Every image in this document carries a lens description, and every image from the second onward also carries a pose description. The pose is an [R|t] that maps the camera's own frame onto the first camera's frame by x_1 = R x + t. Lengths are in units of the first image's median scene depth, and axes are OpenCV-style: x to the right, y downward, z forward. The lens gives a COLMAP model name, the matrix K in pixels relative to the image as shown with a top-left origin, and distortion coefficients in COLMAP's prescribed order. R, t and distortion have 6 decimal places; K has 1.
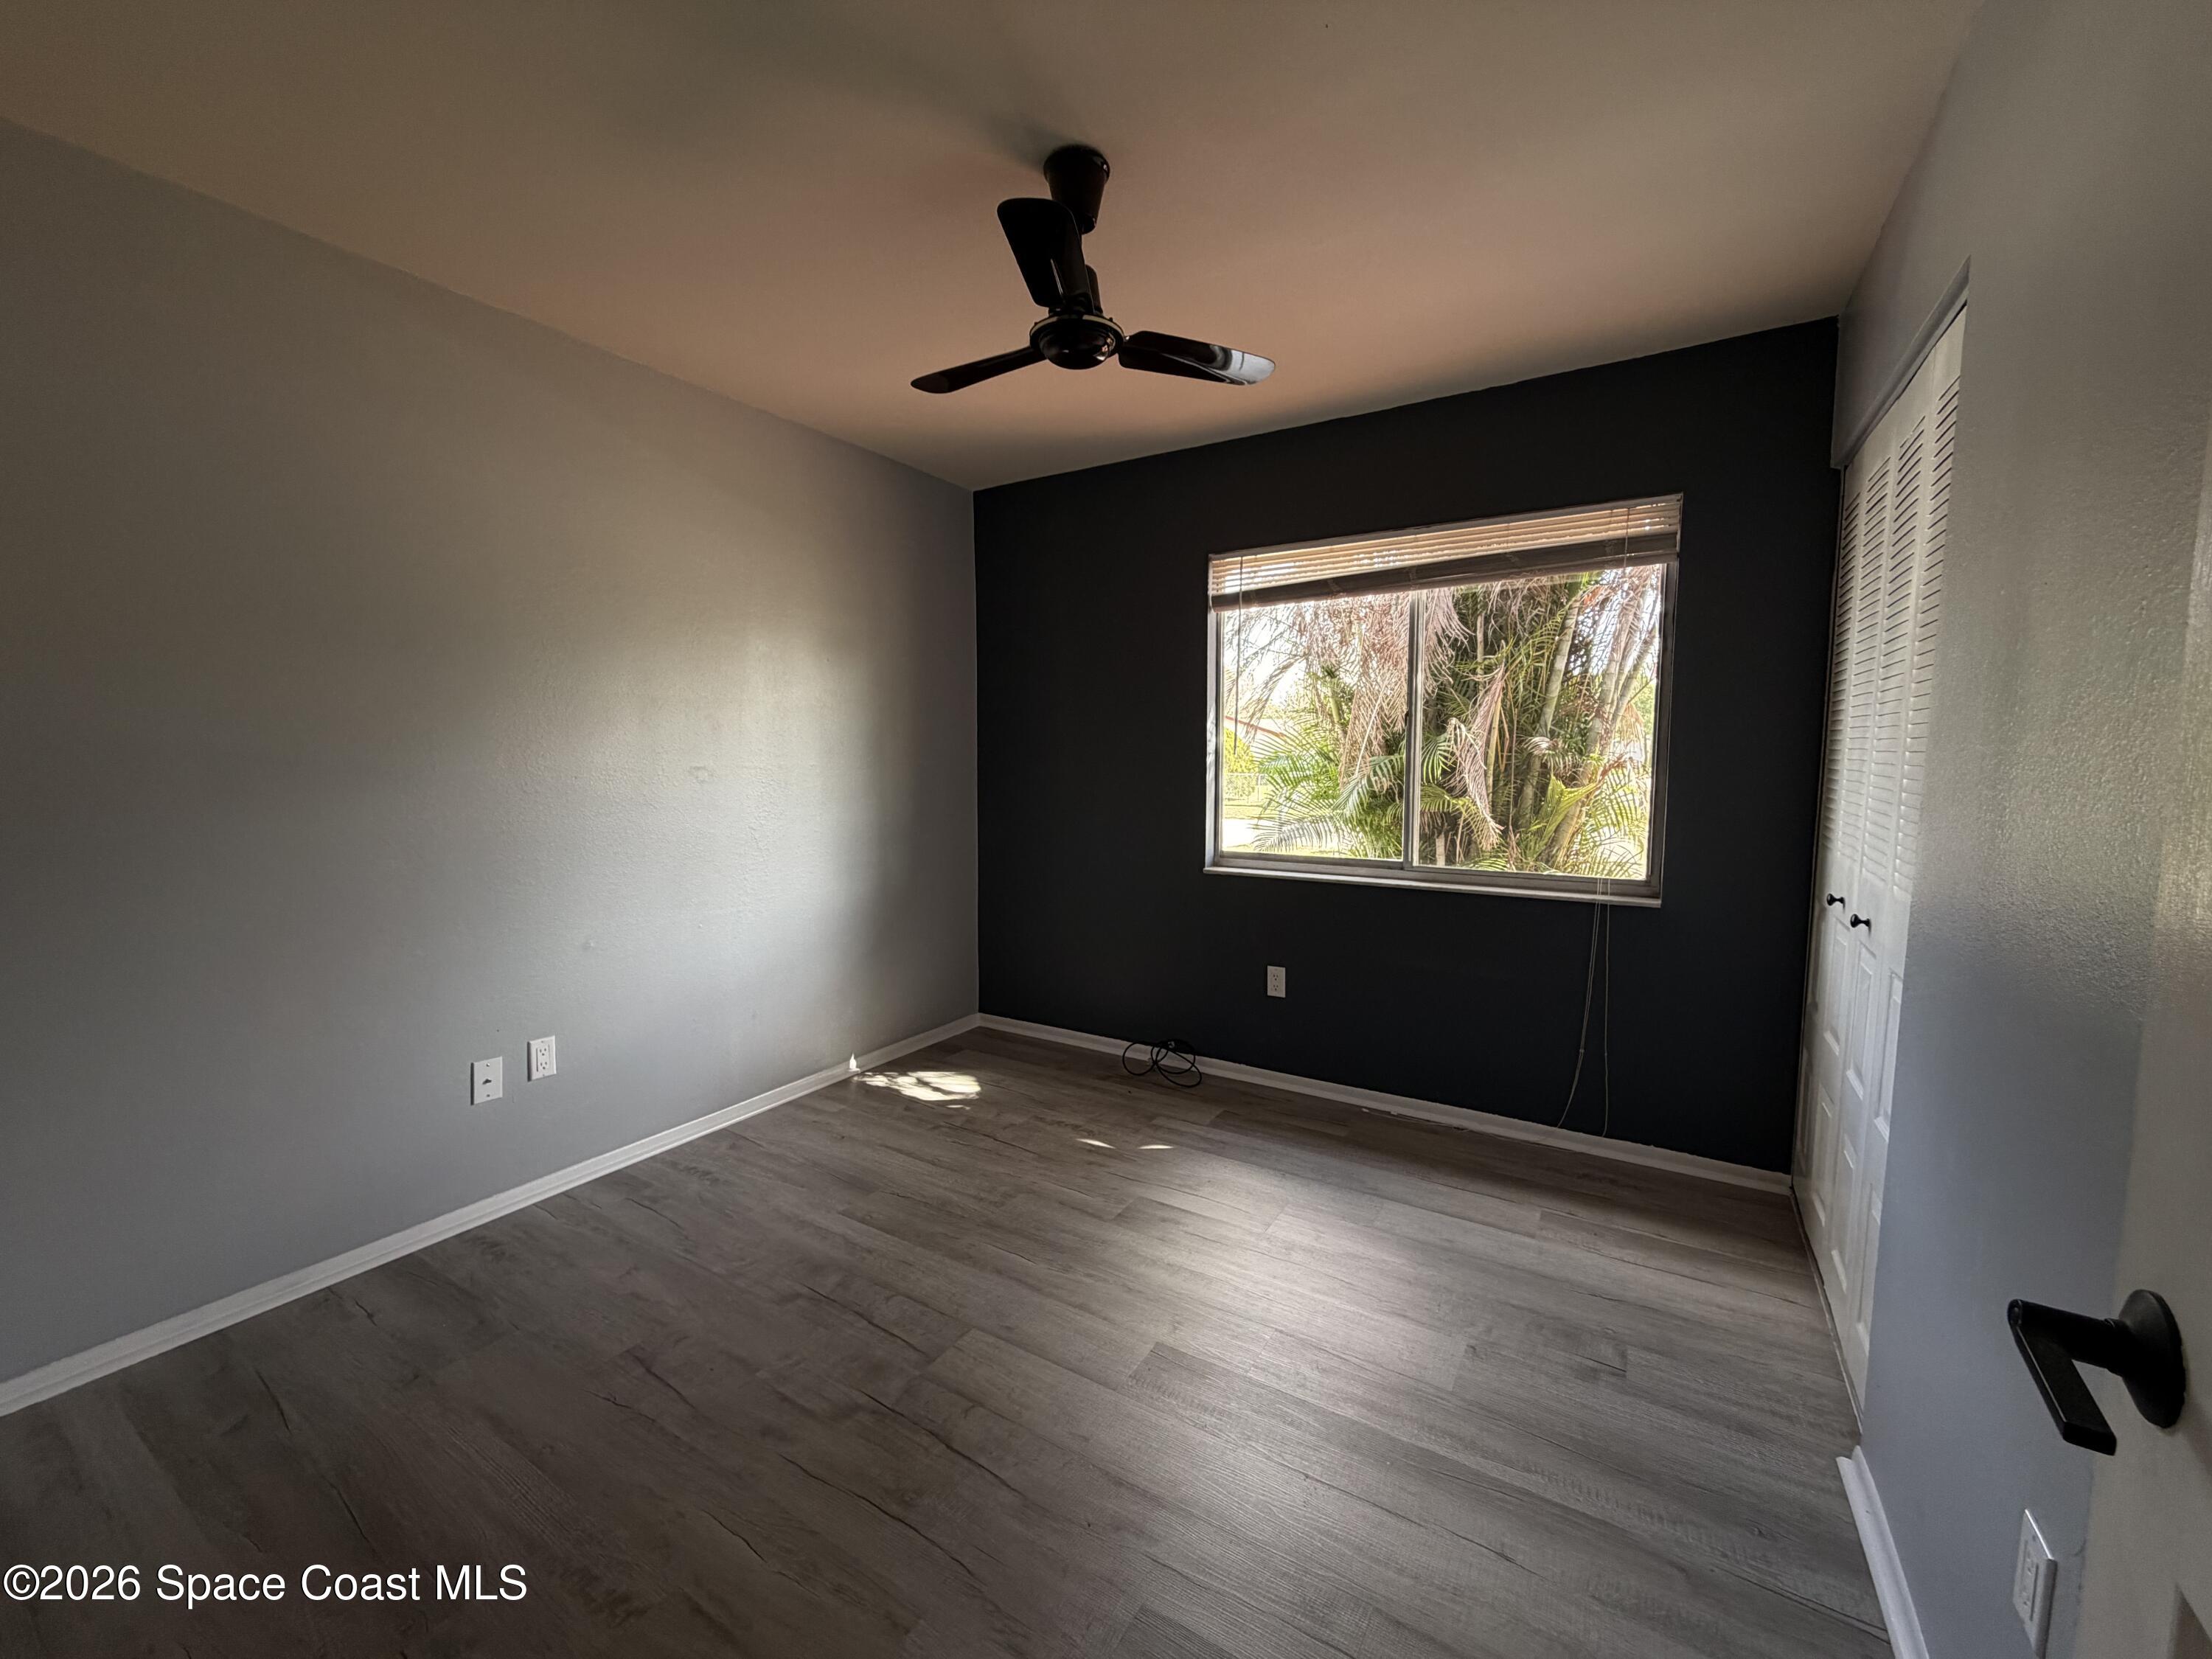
lens RADIAL K [[900.1, 0, 1102.9], [0, 900.1, 823.4], [0, 0, 1]] dist [0.001510, 0.000104]
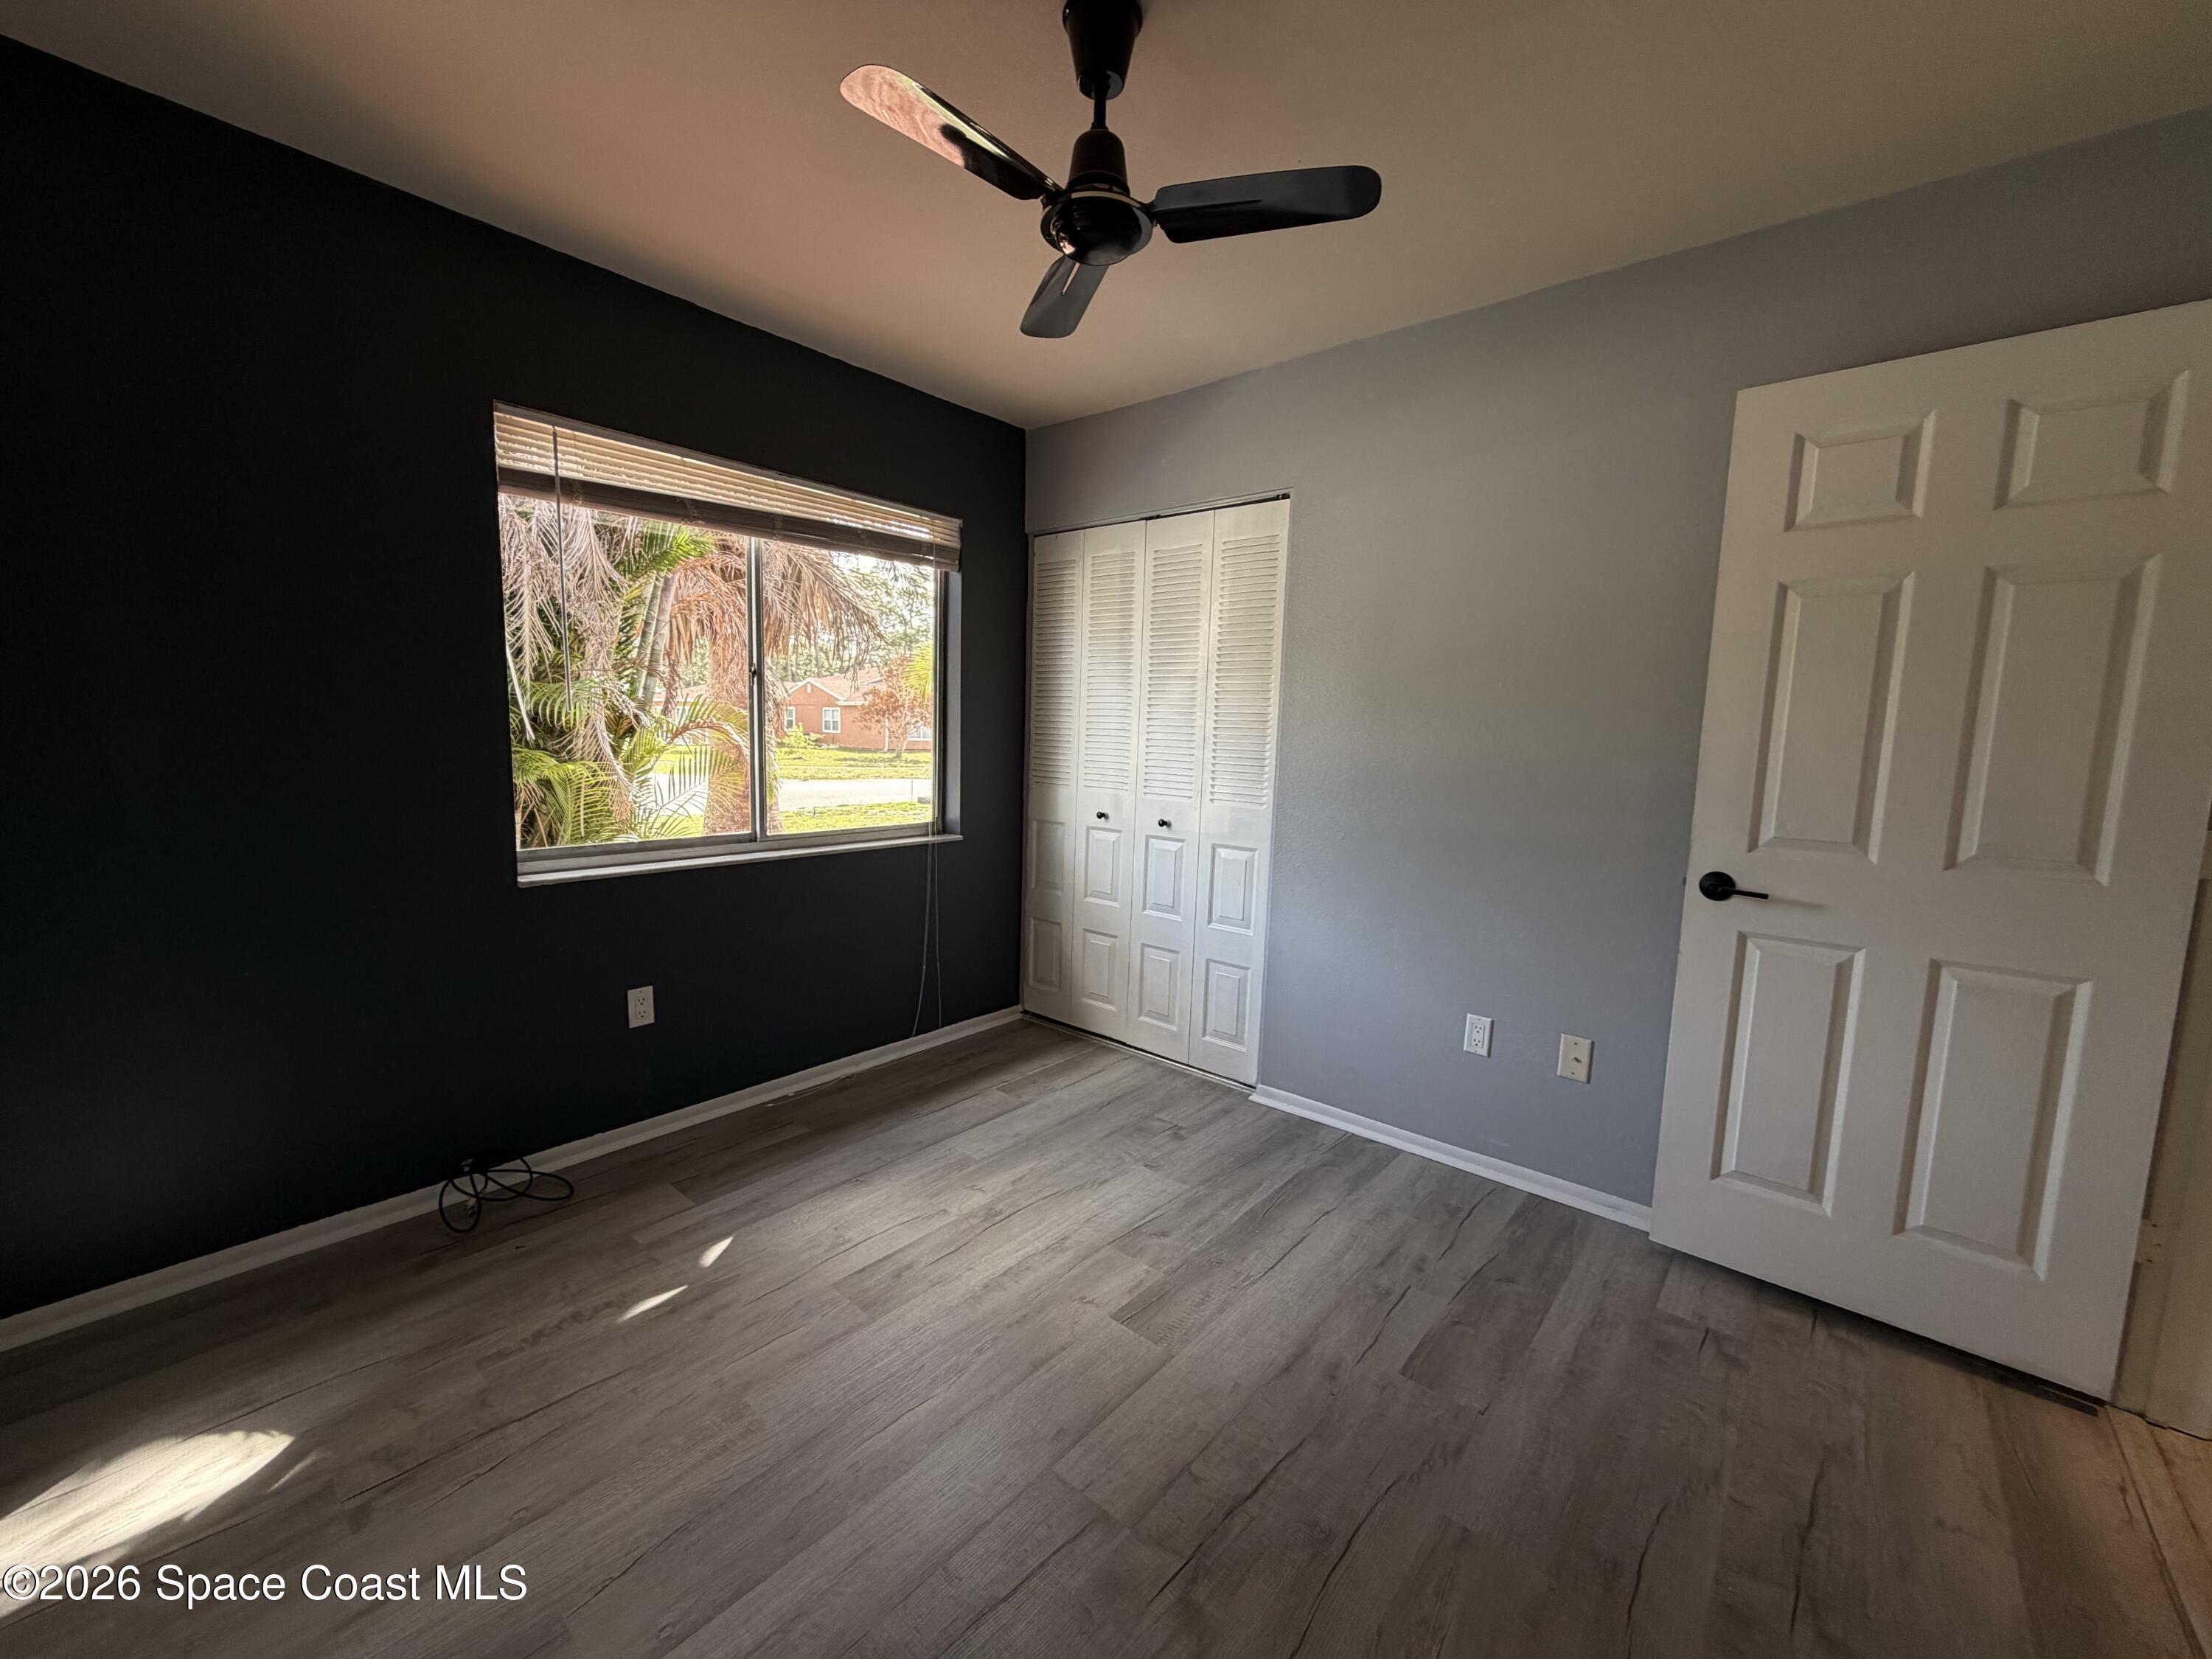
lens RADIAL K [[885.2, 0, 1109.6], [0, 885.2, 824.6], [0, 0, 1]] dist [0.001170, 0.000048]
pose [[0.133440, -0.105706, 0.985404, -0.585409], [0.049691, 0.993759, 0.099873, -0.043954], [-0.989810, 0.035638, 0.137859, 0.584052]]
